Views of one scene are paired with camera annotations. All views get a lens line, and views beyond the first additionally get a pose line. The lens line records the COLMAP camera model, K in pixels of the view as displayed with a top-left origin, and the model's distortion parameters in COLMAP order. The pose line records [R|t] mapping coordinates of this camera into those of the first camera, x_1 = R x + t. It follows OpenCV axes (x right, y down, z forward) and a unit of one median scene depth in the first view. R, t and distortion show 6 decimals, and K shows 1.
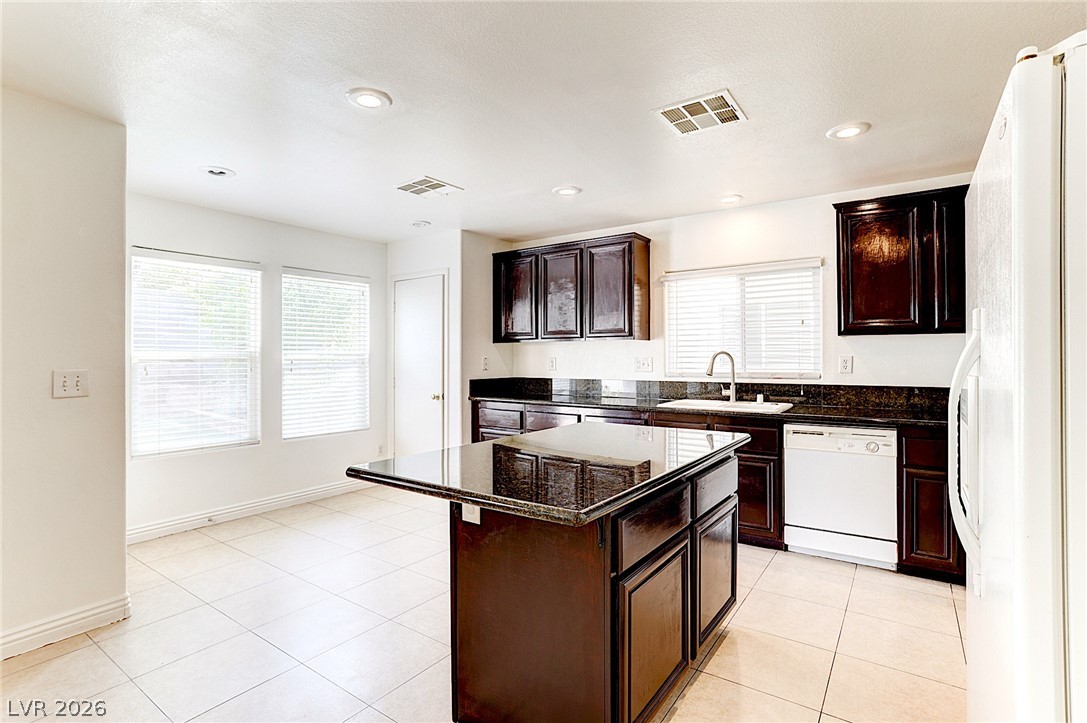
lens RADIAL K [[529.5, 0, 544.9], [0, 529.5, 354.5], [0, 0, 1]] dist [-0.071400, 0.051007]
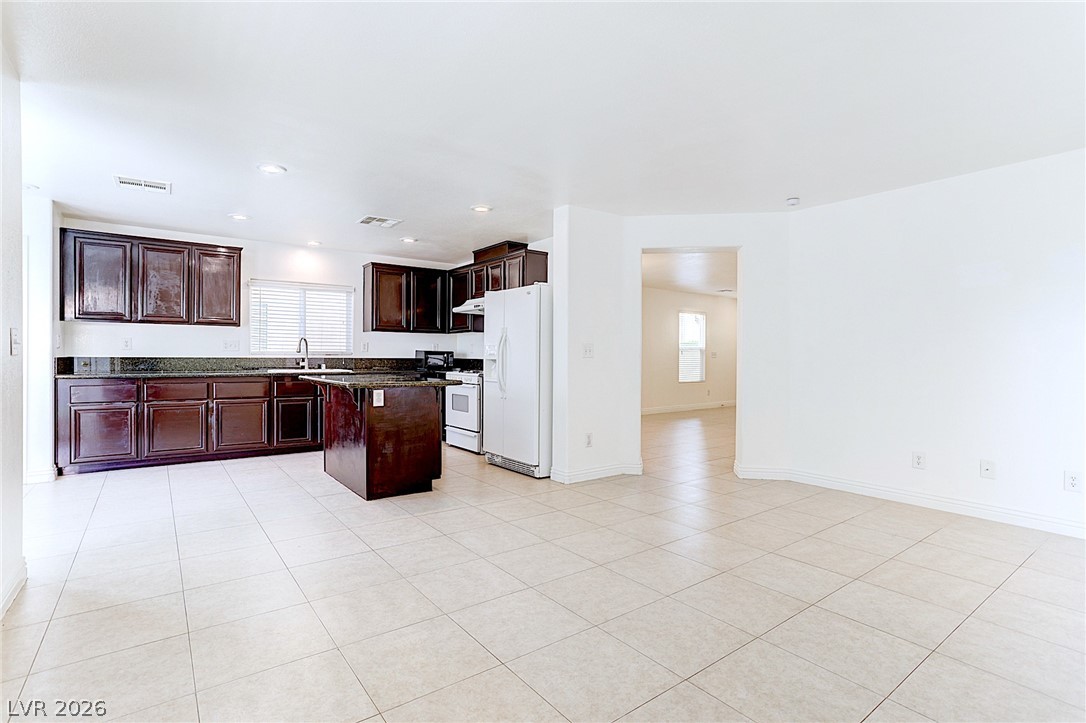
lens RADIAL K [[529.0, 0, 544.4], [0, 529.0, 354.5], [0, 0, 1]] dist [-0.071400, 0.051007]
pose [[0.309391, 0.009382, 0.950889, -0.798307], [-0.014652, 0.999880, -0.005098, 0.035969], [-0.950822, -0.012355, 0.309491, -0.150668]]
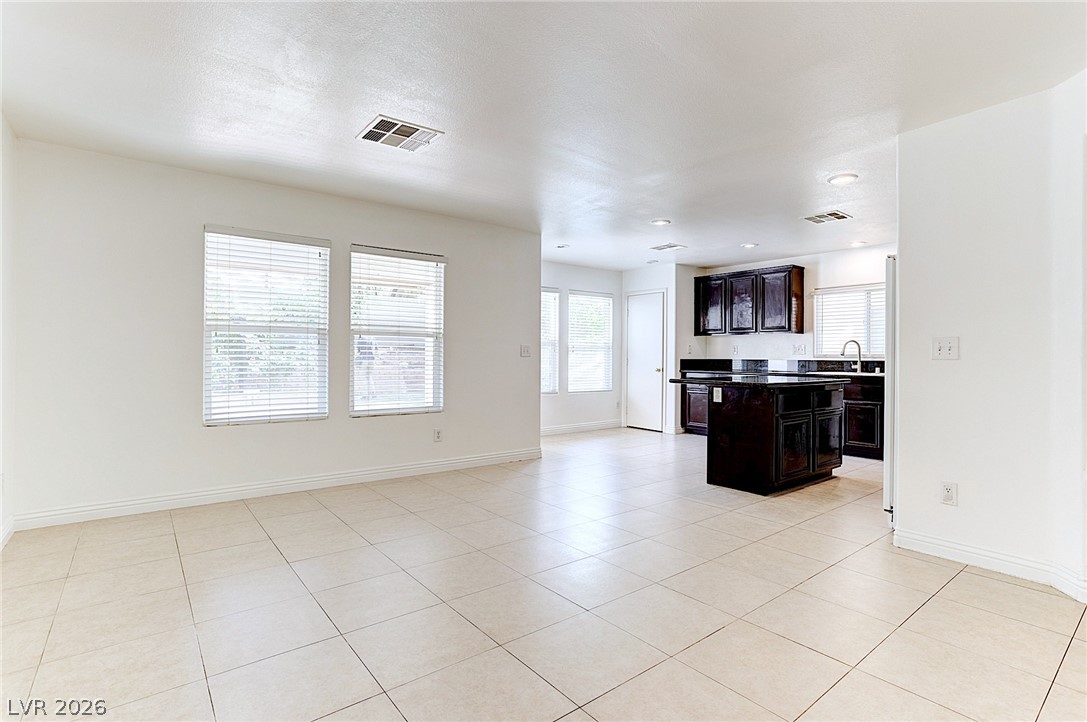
lens RADIAL K [[529.5, 0, 544.9], [0, 529.5, 354.0], [0, 0, 1]] dist [-0.071400, 0.051007]
pose [[0.956812, 0.009731, -0.290545, -0.075772], [-0.008659, 0.999950, 0.004974, 0.029984], [0.290579, -0.002244, 0.956848, -0.646092]]
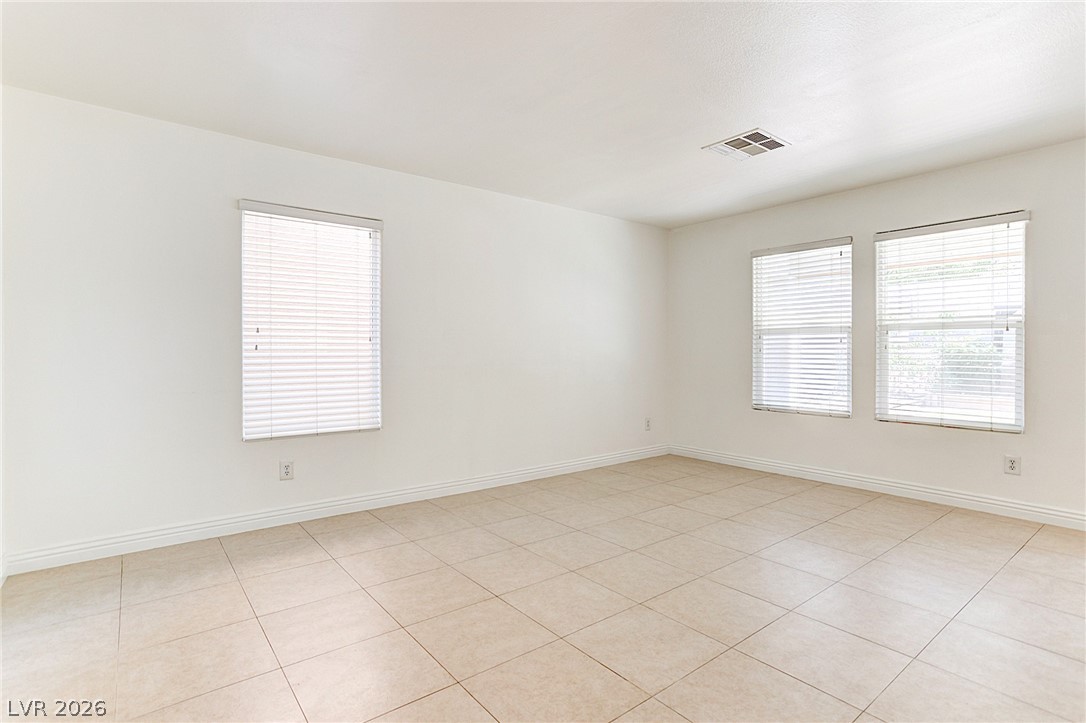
lens RADIAL K [[529.0, 0, 544.4], [0, 529.0, 354.5], [0, 0, 1]] dist [-0.071400, 0.051007]
pose [[-0.295530, 0.009818, -0.955283, 0.321457], [0.007447, 0.999940, 0.007973, 0.031004], [0.955305, -0.004758, -0.295585, -0.103981]]
